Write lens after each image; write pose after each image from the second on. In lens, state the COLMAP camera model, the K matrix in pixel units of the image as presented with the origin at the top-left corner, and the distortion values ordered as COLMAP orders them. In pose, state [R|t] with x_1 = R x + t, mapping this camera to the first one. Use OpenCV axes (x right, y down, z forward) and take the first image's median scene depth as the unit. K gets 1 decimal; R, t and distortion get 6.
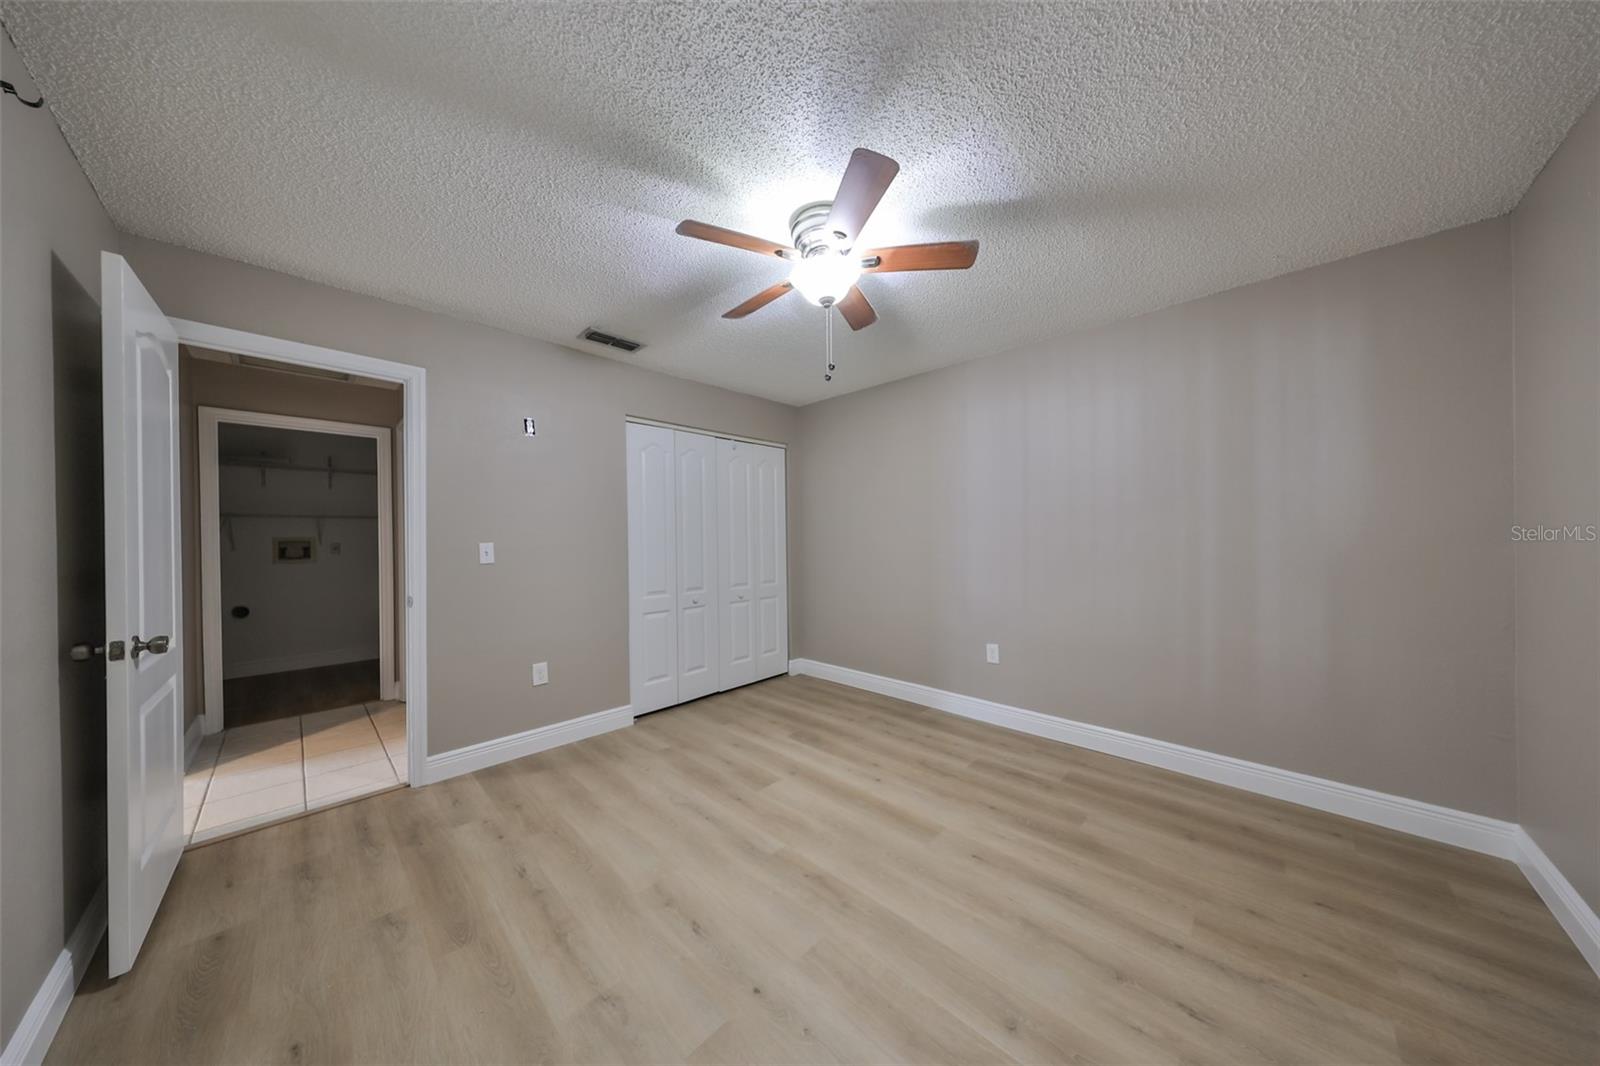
lens RADIAL K [[493.8, 0, 798.2], [0, 493.8, 534.6], [0, 0, 1]] dist [-0.000363, 0.000055]
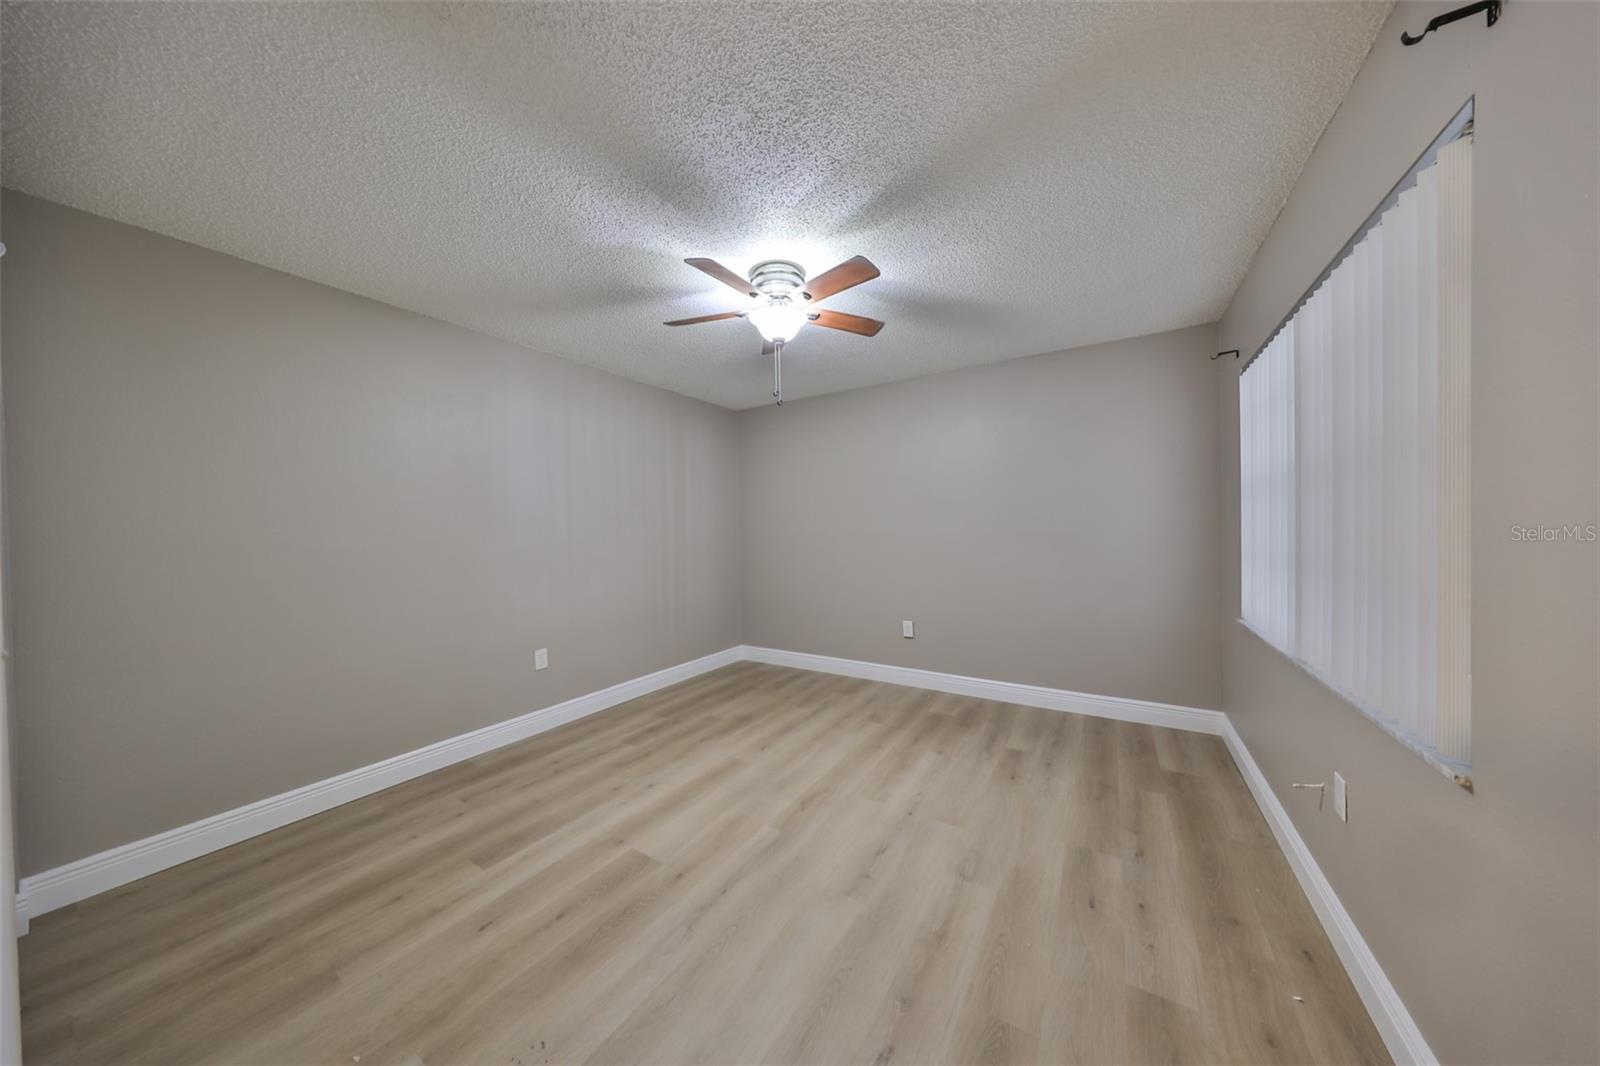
lens RADIAL K [[488.0, 0, 809.5], [0, 488.0, 536.4], [0, 0, 1]] dist [-0.001192, -0.000013]
pose [[-0.224858, 0.001616, 0.974390, -0.967813], [0.015988, 0.999870, 0.002032, 0.008817], [-0.974260, 0.016036, -0.224854, 1.030022]]
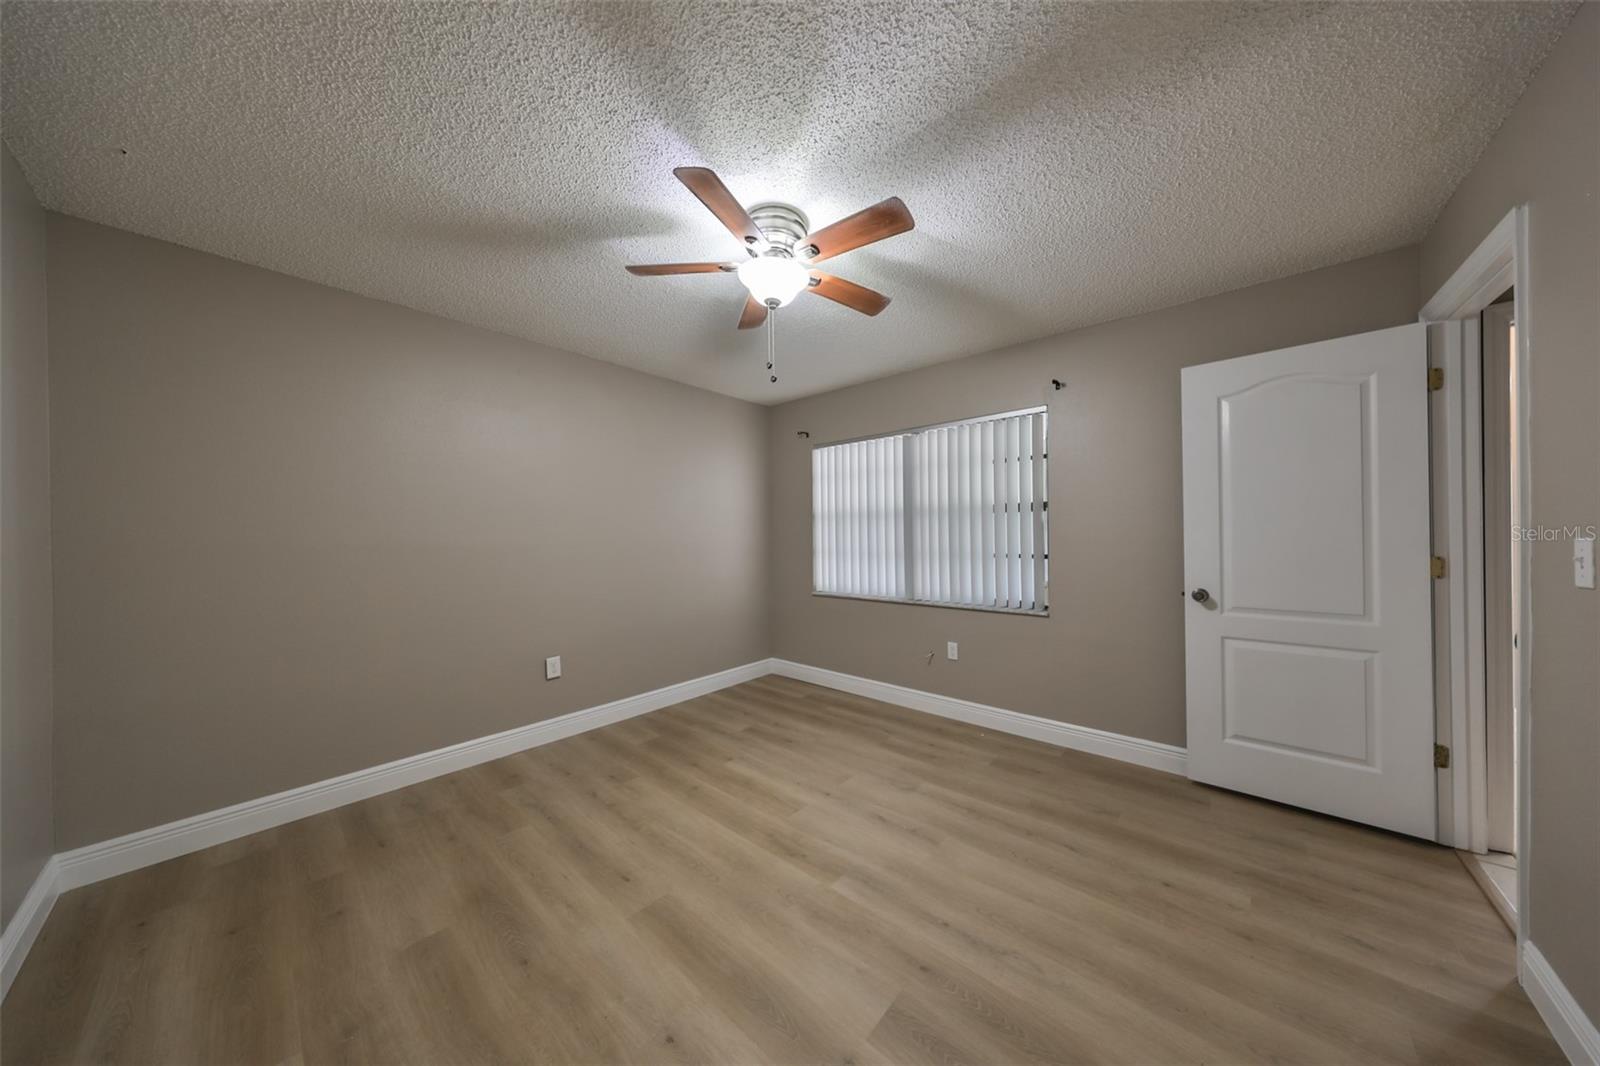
lens RADIAL K [[493.8, 0, 798.2], [0, 493.8, 534.6], [0, 0, 1]] dist [-0.000363, 0.000055]
pose [[-0.998524, 0.020000, -0.050504, 0.056440], [0.020064, 0.999798, -0.000754, 0.001447], [0.050479, -0.001766, -0.998724, 1.702947]]
